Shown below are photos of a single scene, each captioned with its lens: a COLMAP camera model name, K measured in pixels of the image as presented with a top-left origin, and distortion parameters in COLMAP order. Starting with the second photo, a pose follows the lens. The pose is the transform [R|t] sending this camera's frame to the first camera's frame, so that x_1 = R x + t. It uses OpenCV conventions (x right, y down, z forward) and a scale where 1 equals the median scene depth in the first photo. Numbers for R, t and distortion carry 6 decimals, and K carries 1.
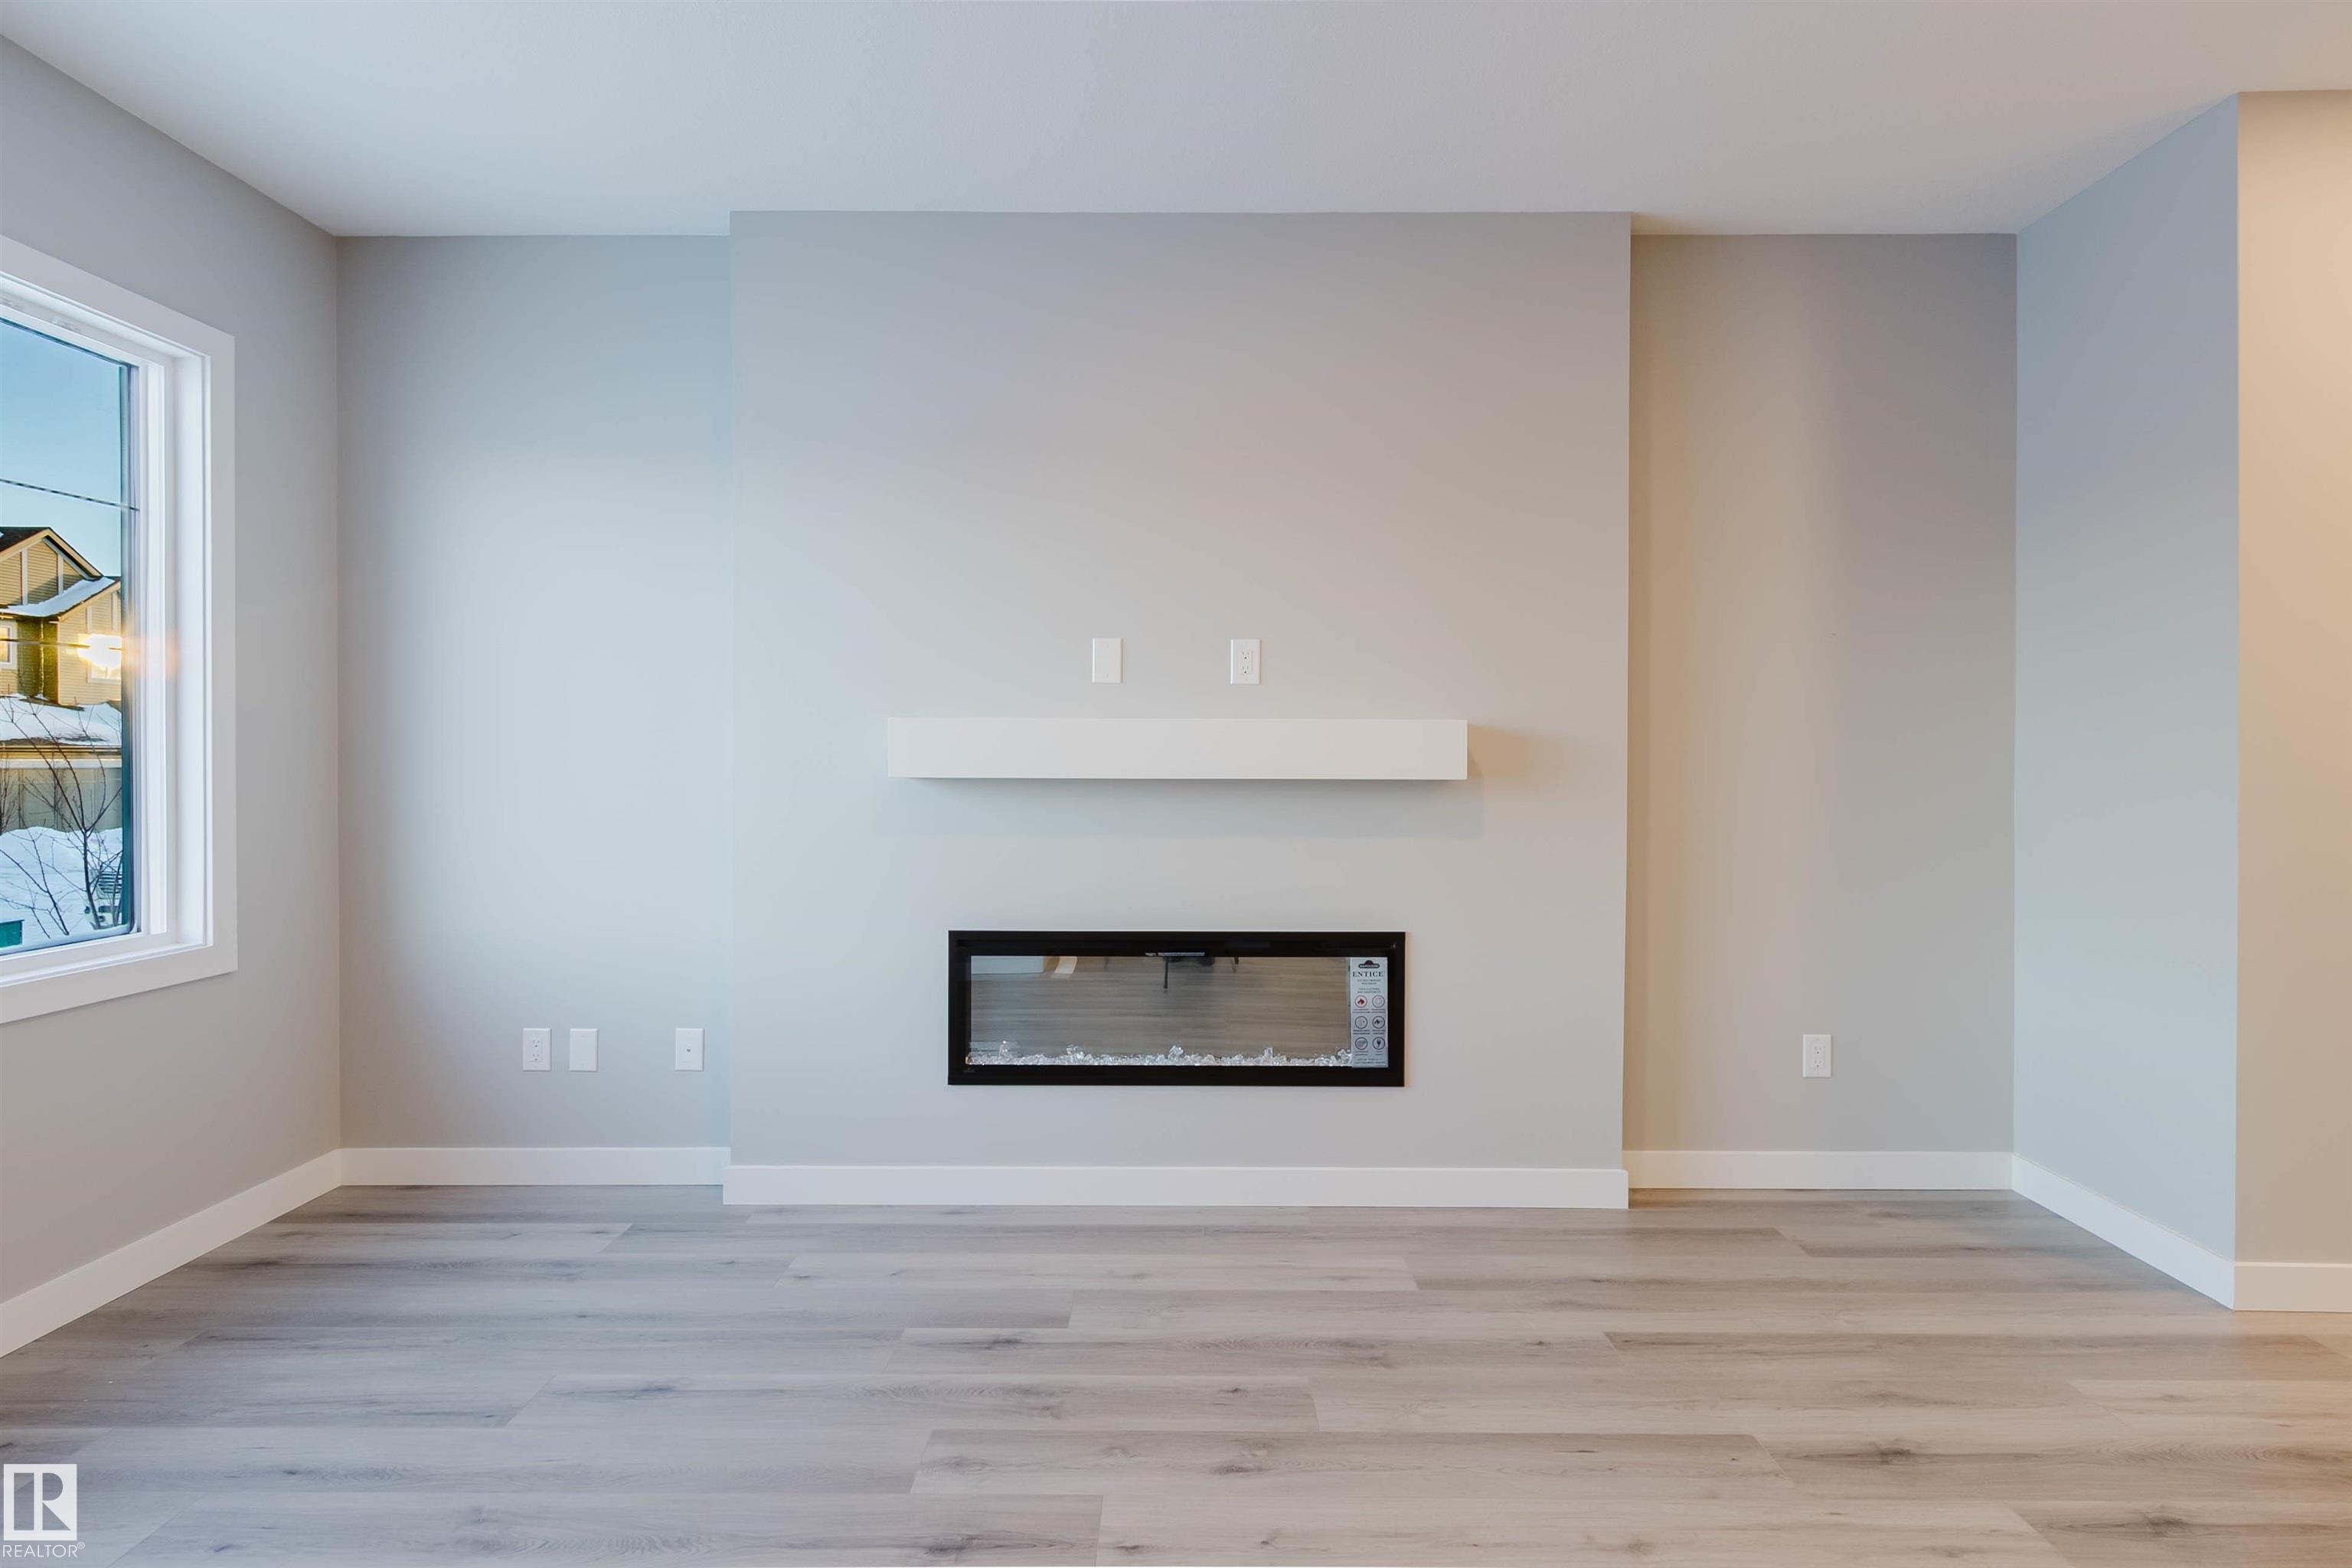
lens RADIAL K [[1166.6, 0, 1146.7], [0, 1166.6, 769.2], [0, 0, 1]] dist [0.001890, 0.000042]
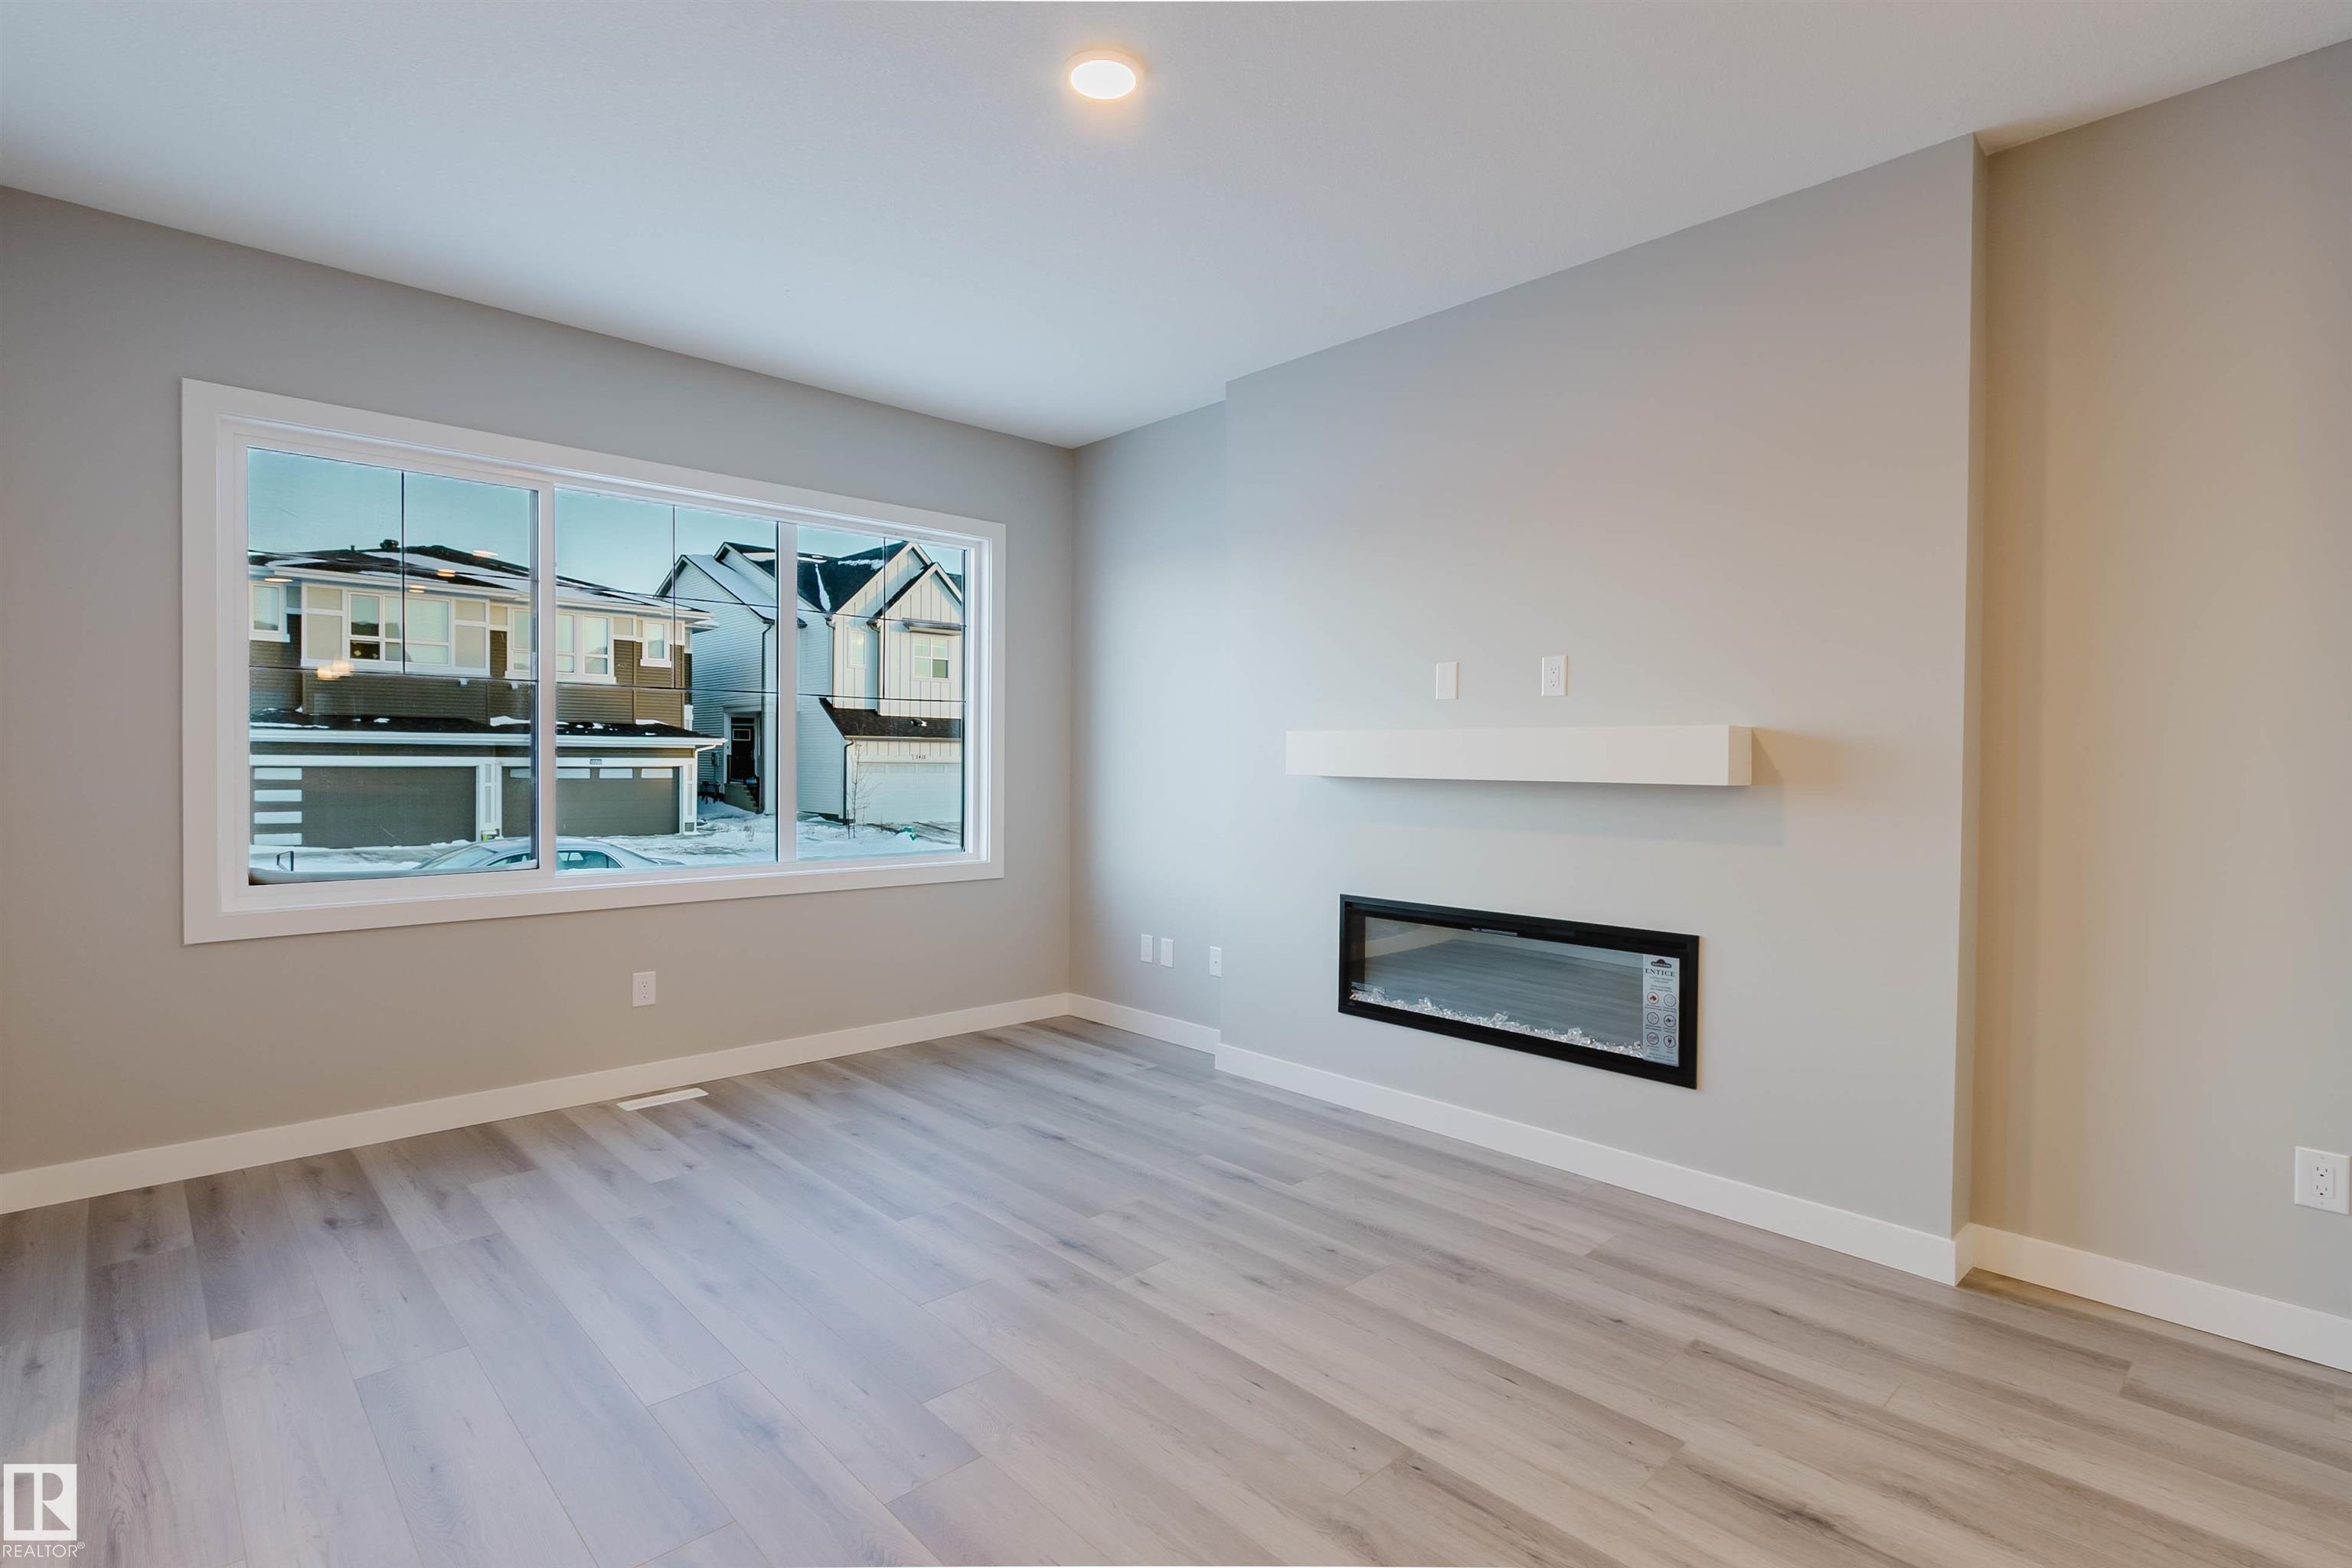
lens RADIAL K [[1069.9, 0, 1185.6], [0, 1069.9, 771.2], [0, 0, 1]] dist [0.003325, 0.000015]
pose [[0.708268, 0.011636, -0.705847, 0.559120], [-0.015518, 0.999879, 0.000912, 0.003230], [0.705773, 0.010307, 0.708363, 0.031117]]
